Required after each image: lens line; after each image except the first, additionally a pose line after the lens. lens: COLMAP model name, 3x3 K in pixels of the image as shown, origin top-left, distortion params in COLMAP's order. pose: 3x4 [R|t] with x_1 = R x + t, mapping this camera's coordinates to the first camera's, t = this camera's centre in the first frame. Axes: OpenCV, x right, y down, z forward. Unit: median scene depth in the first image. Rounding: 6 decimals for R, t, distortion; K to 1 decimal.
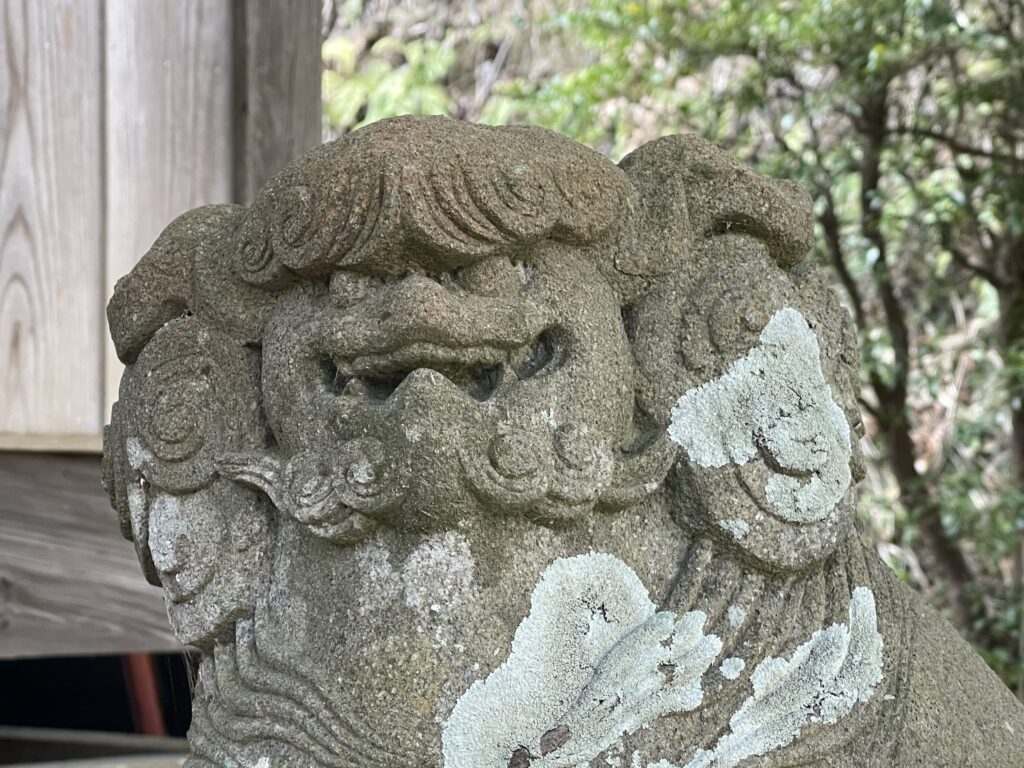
lens RADIAL K [[2381.5, 0, 512.9], [0, 2381.5, 383.3], [0, 0, 1]] dist [0.137706, 0.000000]
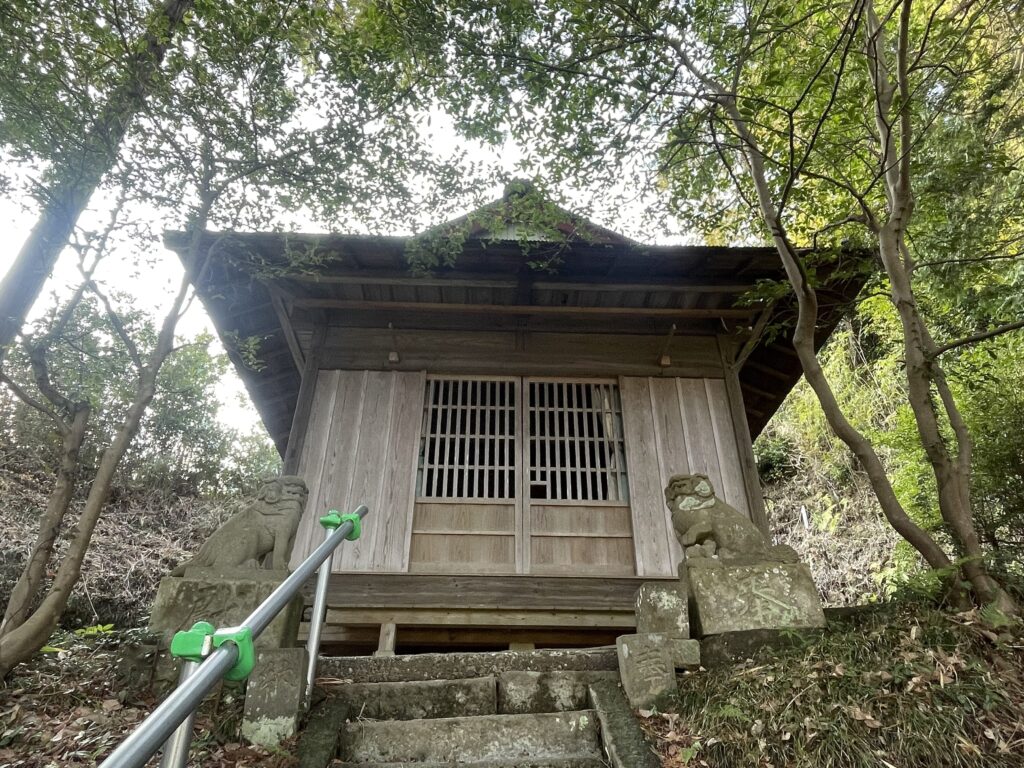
lens RADIAL K [[673.3, 0, 515.2], [0, 673.3, 380.6], [0, 0, 1]] dist [-0.009076, -0.001977]
pose [[0.800427, -0.314632, -0.510219, 1.591071], [0.035065, 0.874292, -0.484132, 1.484764], [0.598404, 0.369621, 0.710840, -3.090153]]
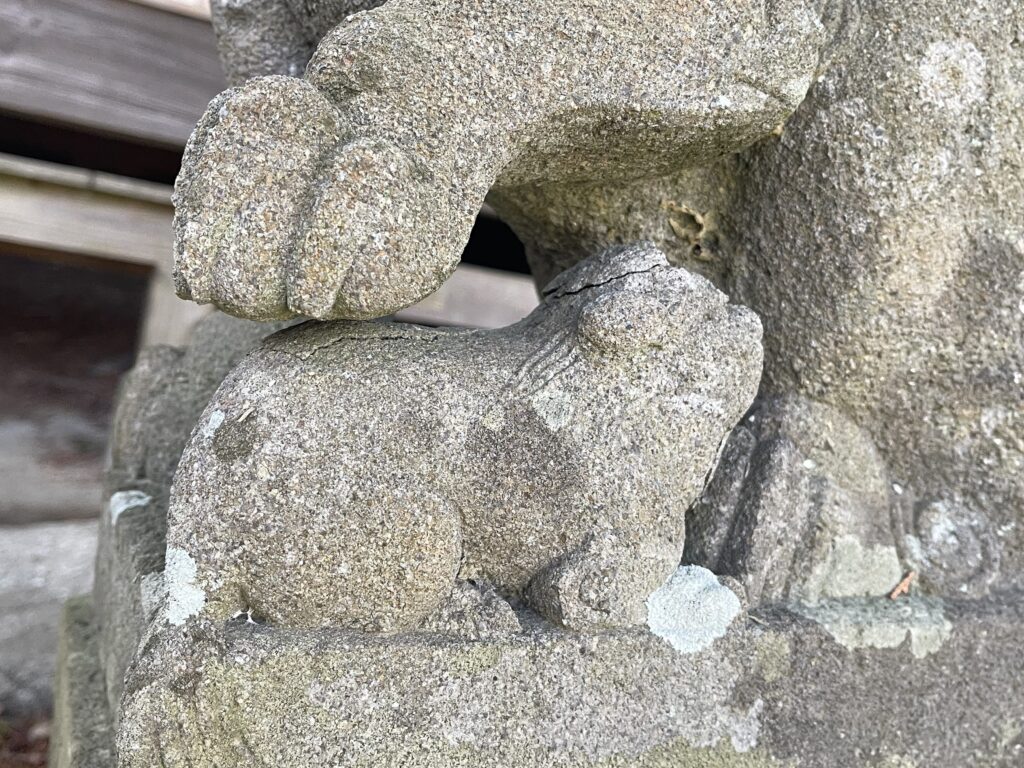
lens RADIAL K [[1145.0, 0, 511.5], [0, 1145.0, 378.7], [0, 0, 1]] dist [0.011422, 0.000000]
pose [[0.937363, 0.196748, -0.287473, 0.177771], [-0.156148, 0.974992, 0.158141, 0.354082], [0.311398, -0.103347, 0.944643, 0.566193]]
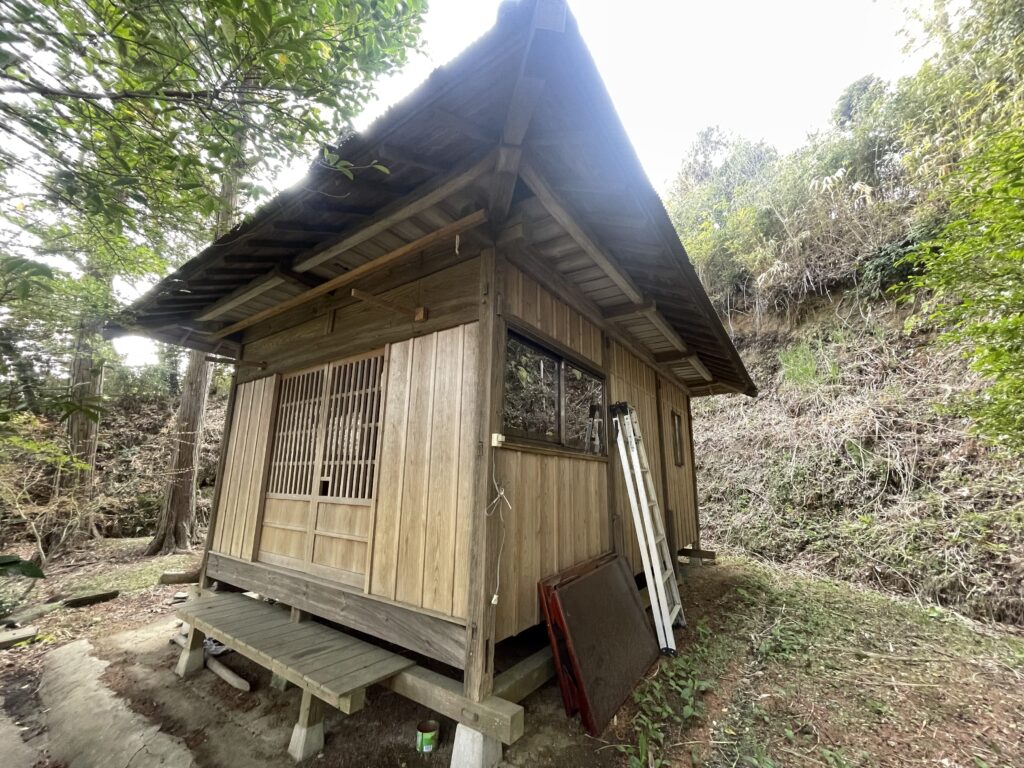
lens RADIAL K [[413.2, 0, 508.5], [0, 413.2, 384.8], [0, 0, 1]] dist [-0.003108, -0.000412]
pose [[0.266877, -0.197017, -0.943377, 2.745628], [0.060784, 0.980373, -0.187548, -0.973312], [0.961812, -0.007290, 0.273615, 3.029826]]
